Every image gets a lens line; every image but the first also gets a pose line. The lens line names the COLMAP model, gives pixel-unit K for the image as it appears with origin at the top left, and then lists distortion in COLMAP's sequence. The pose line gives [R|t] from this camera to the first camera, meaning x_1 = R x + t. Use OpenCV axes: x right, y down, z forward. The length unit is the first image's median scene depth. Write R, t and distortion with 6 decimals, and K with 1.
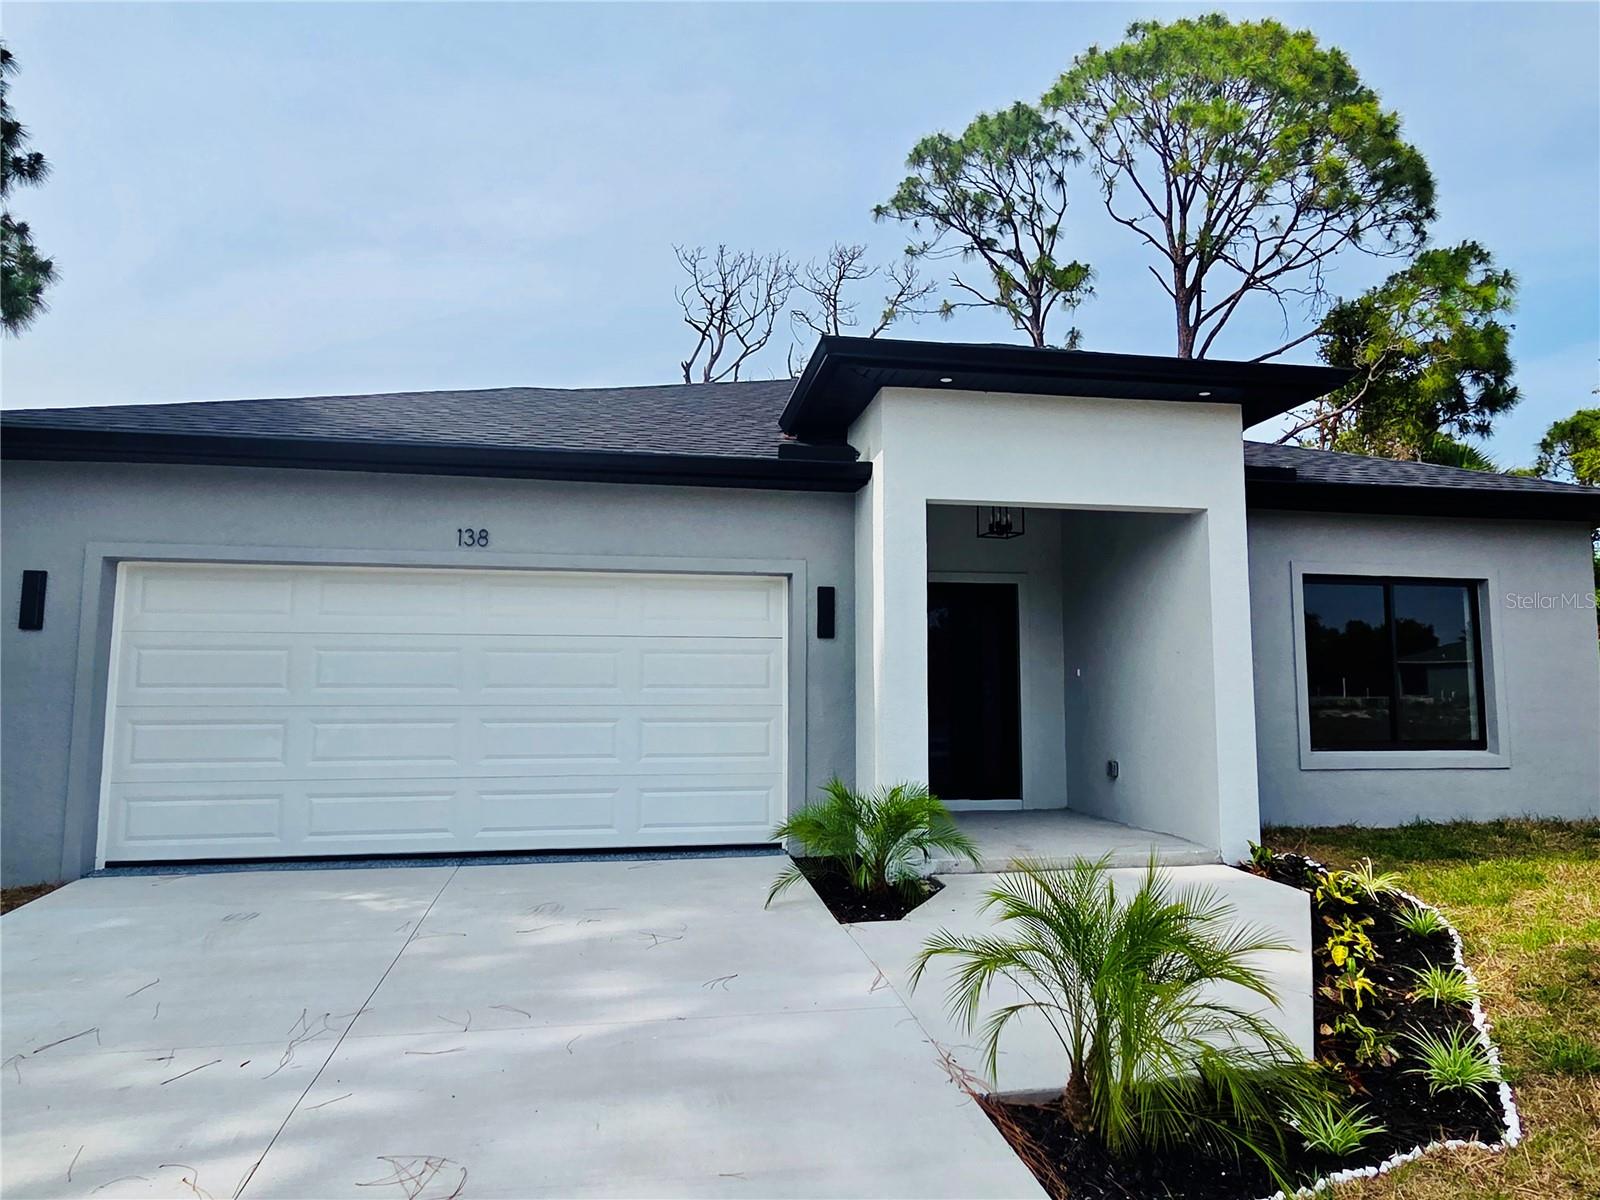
lens RADIAL K [[1004.1, 0, 802.8], [0, 1004.1, 577.1], [0, 0, 1]] dist [0.003037, 0.002170]
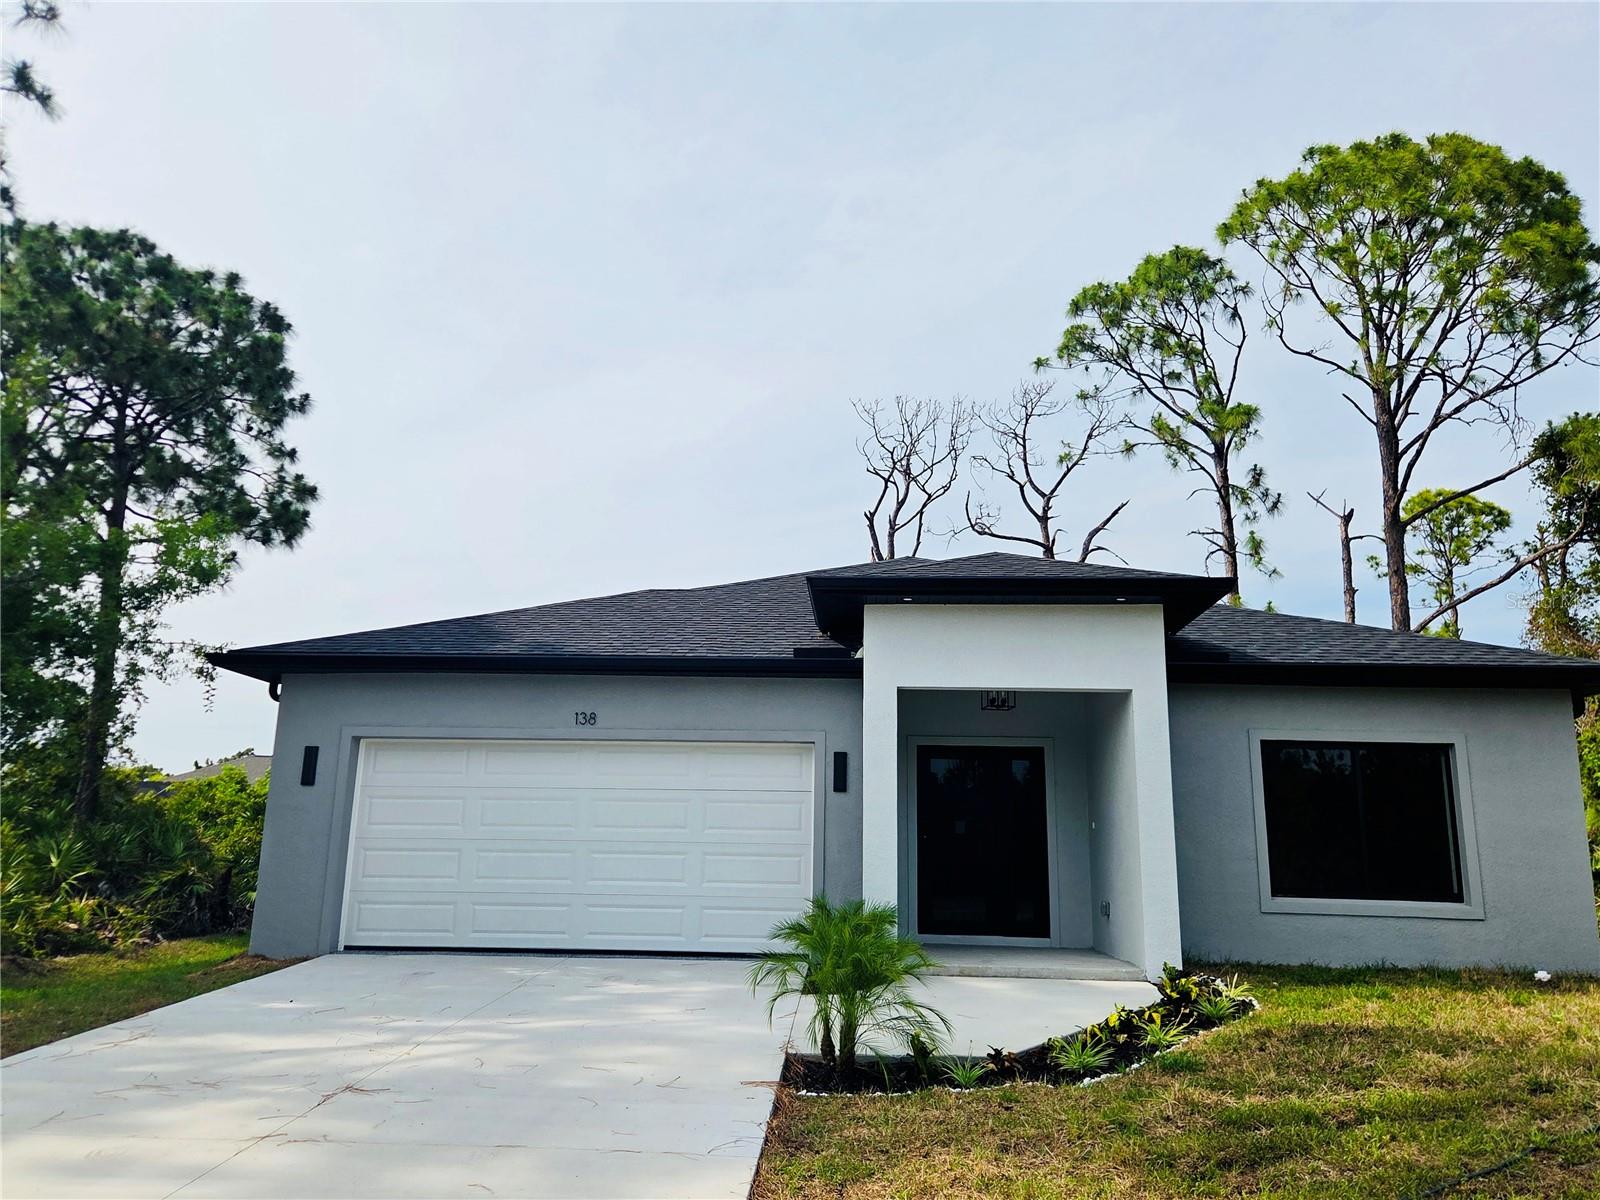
lens RADIAL K [[1184.7, 0, 799.2], [0, 1184.7, 587.5], [0, 0, 1]] dist [0.089608, -0.100706]
pose [[0.971797, -0.035643, -0.233111, 0.130941], [0.008857, 0.993331, -0.114959, -0.010024], [0.235654, 0.109652, 0.965631, -0.205128]]
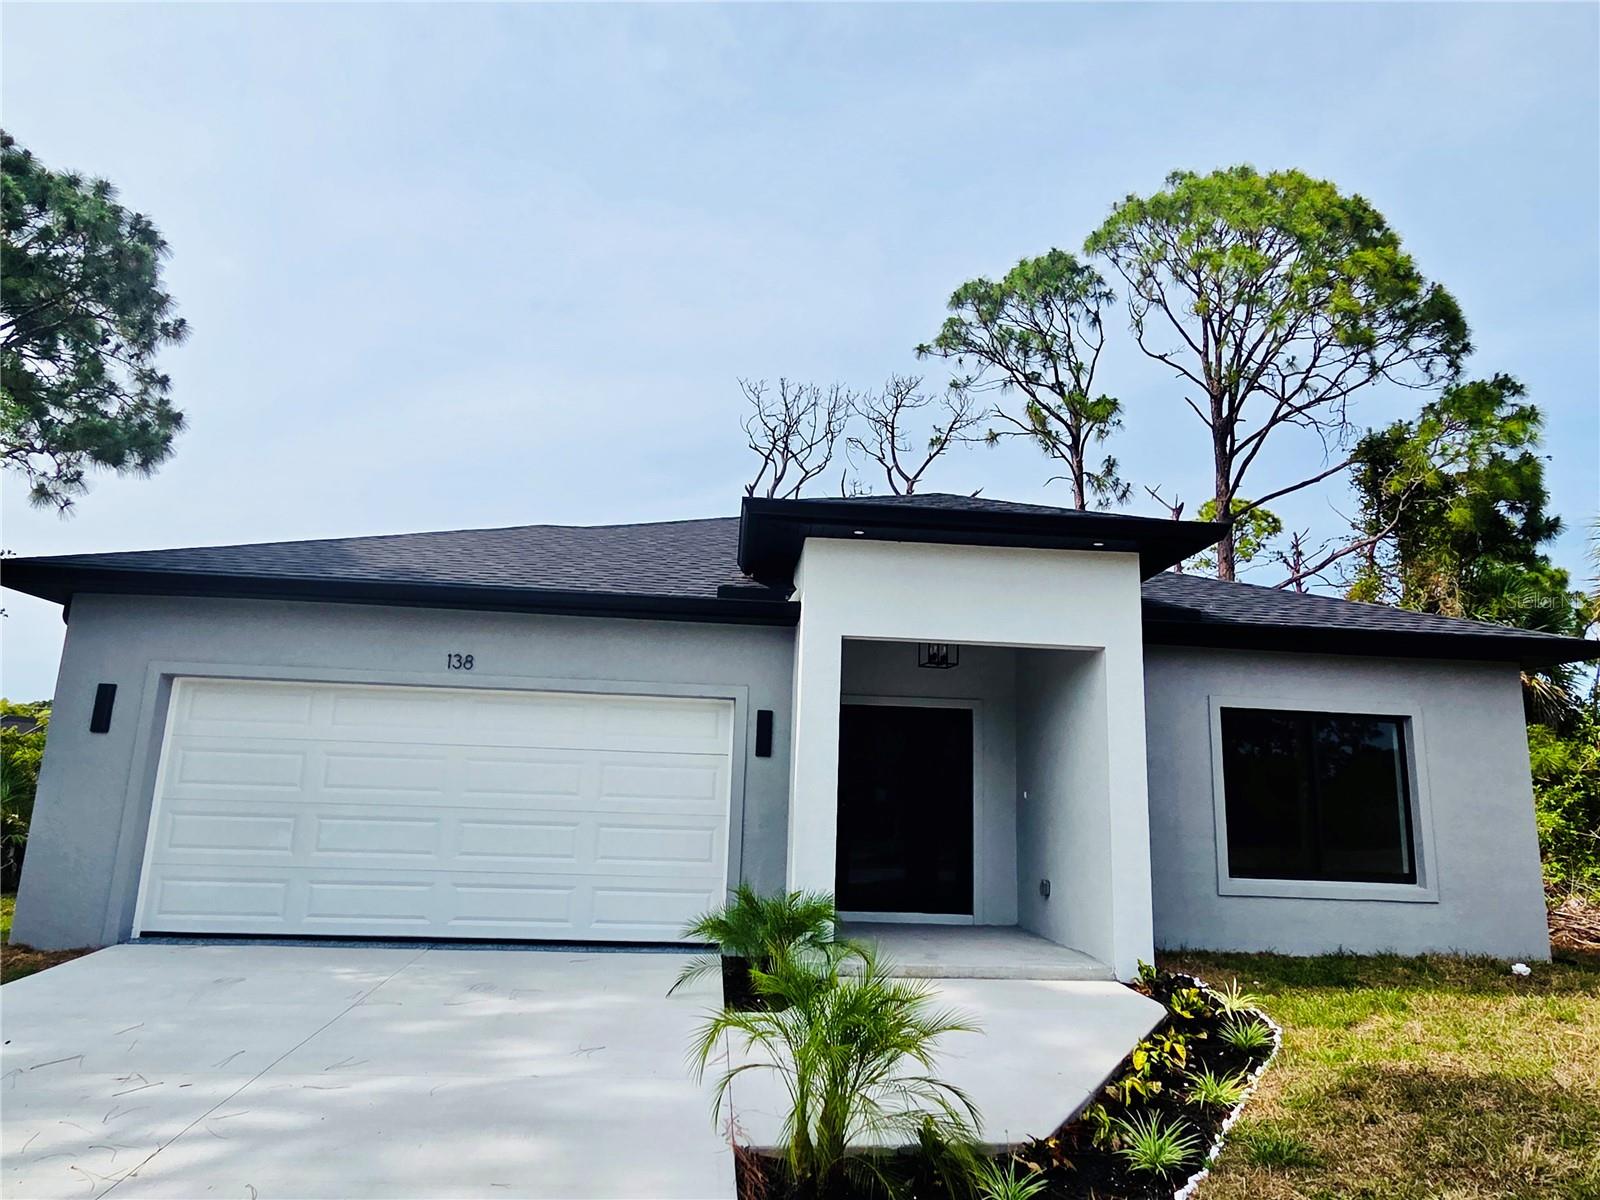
lens RADIAL K [[1004.1, 0, 802.8], [0, 1004.1, 577.1], [0, 0, 1]] dist [0.003037, 0.002170]
pose [[0.995156, 0.010096, -0.097787, 0.067100], [-0.020685, 0.993948, -0.107886, -0.006998], [0.096106, 0.109386, 0.989342, -0.049307]]
